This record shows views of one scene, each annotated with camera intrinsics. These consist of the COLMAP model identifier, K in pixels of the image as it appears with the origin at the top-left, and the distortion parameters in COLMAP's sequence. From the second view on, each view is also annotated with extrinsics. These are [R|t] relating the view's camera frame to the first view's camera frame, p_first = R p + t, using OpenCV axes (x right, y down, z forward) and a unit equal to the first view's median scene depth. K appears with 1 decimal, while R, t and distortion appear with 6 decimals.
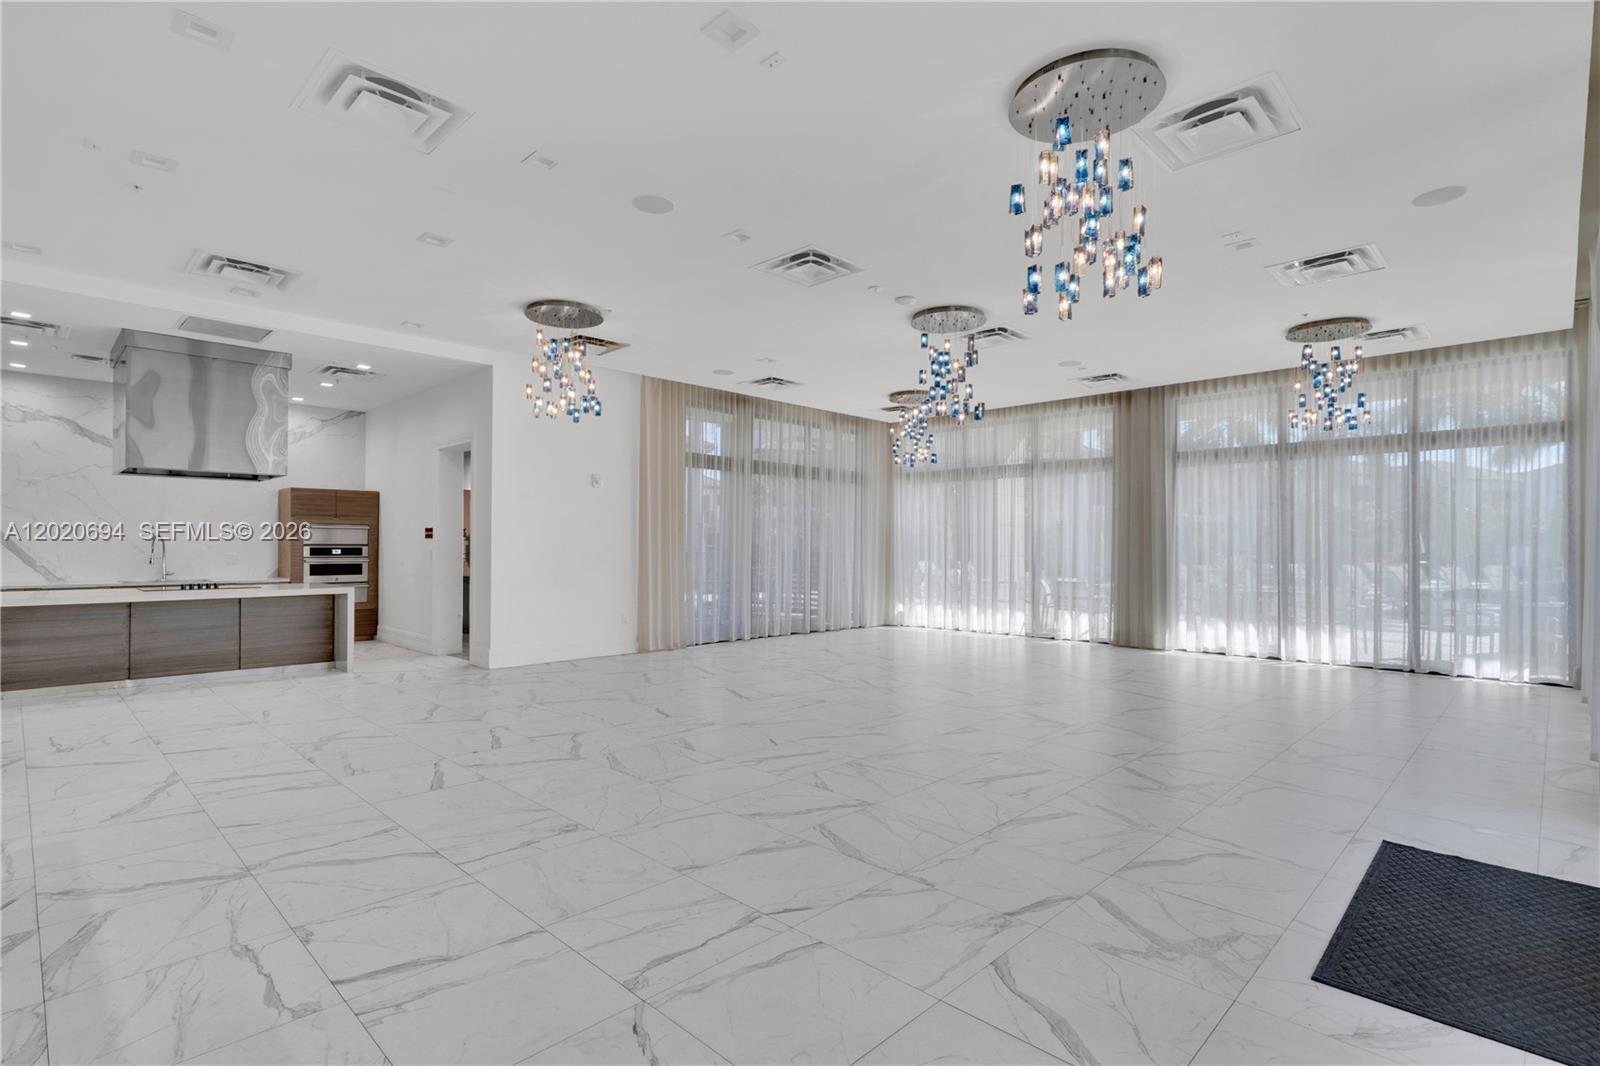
lens RADIAL K [[776.8, 0, 798.1], [0, 776.8, 537.6], [0, 0, 1]] dist [-0.000430, 0.000498]
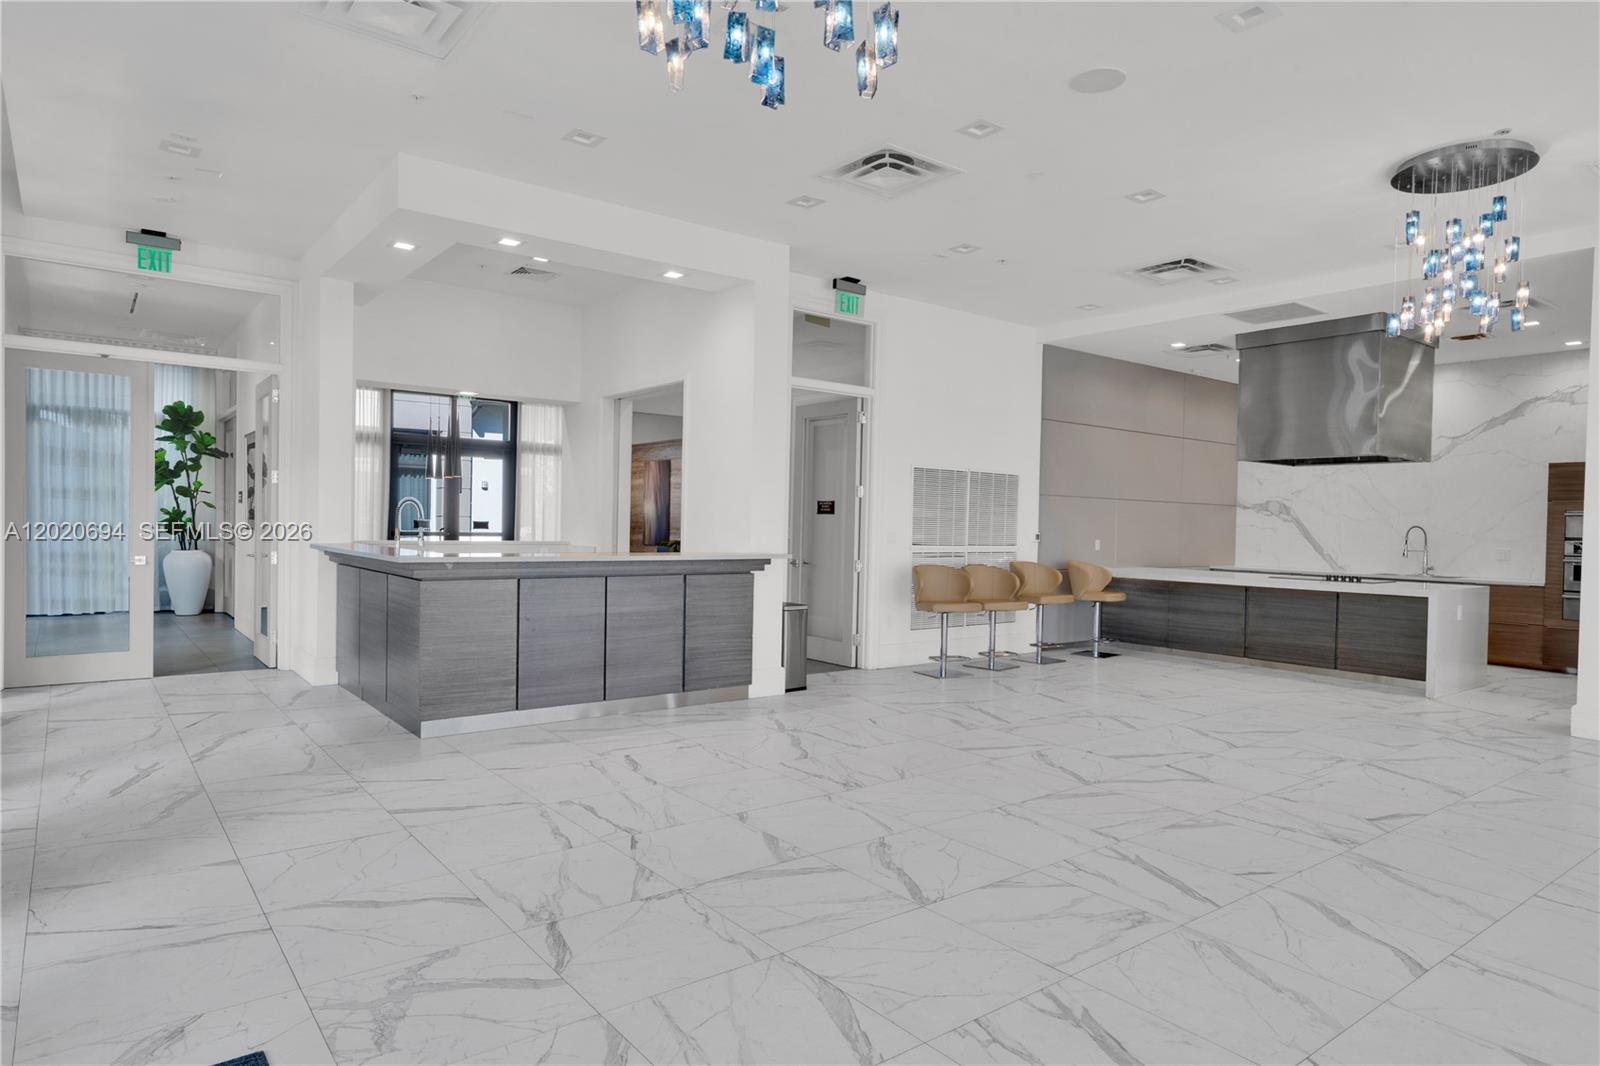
lens RADIAL K [[950.2, 0, 798.8], [0, 950.2, 533.1], [0, 0, 1]] dist [-0.001566, -0.000904]
pose [[-0.139080, 0.003885, -0.990274, 1.044285], [-0.010769, 0.999927, 0.005435, 0.019169], [0.990223, 0.011420, -0.139028, 1.132097]]
